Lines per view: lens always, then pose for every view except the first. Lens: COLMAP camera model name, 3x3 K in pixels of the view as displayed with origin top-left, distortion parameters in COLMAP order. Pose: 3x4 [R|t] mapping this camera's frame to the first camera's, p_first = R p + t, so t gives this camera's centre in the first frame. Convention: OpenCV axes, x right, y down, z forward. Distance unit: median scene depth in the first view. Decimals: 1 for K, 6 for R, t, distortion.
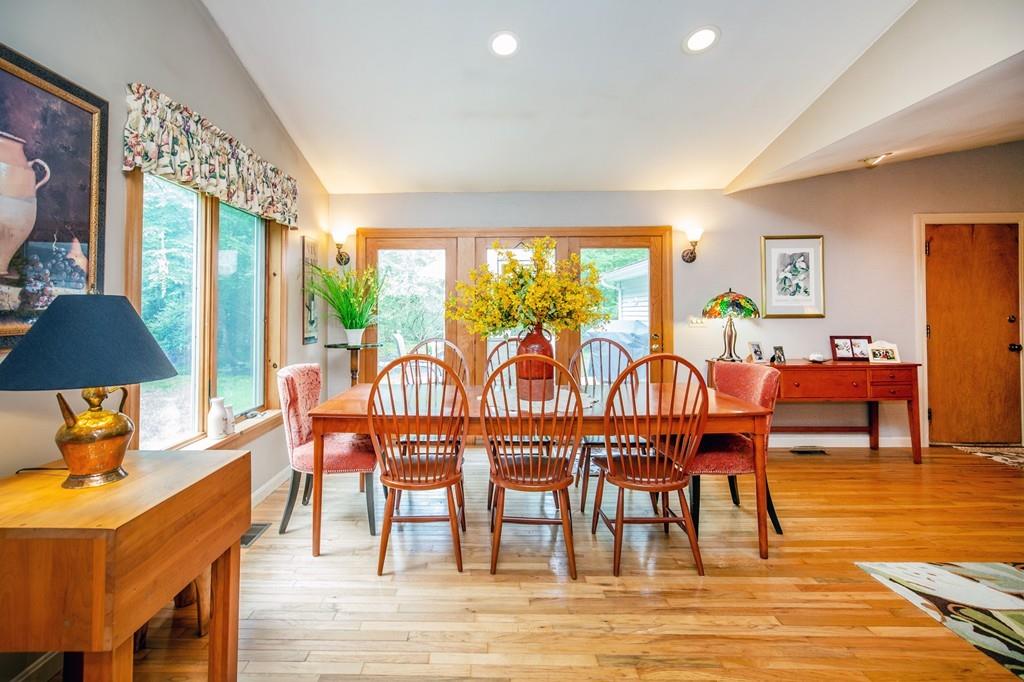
lens RADIAL K [[459.3, 0, 475.3], [0, 459.3, 305.4], [0, 0, 1]] dist [-0.001526, -0.000211]
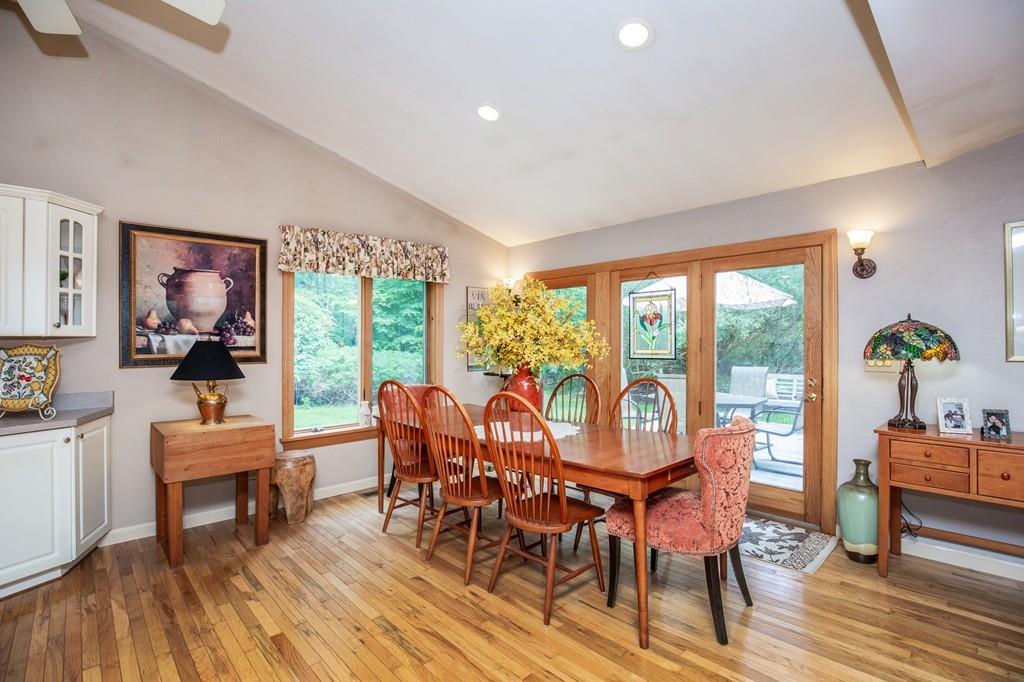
lens RADIAL K [[478.2, 0, 512.0], [0, 478.2, 341.0], [0, 0, 1]] dist [-0.032718, 0.000058]
pose [[0.709694, 0.001363, -0.704509, 1.333992], [0.008501, 0.999909, 0.010498, -0.024056], [0.704459, -0.013440, 0.709618, 0.291501]]
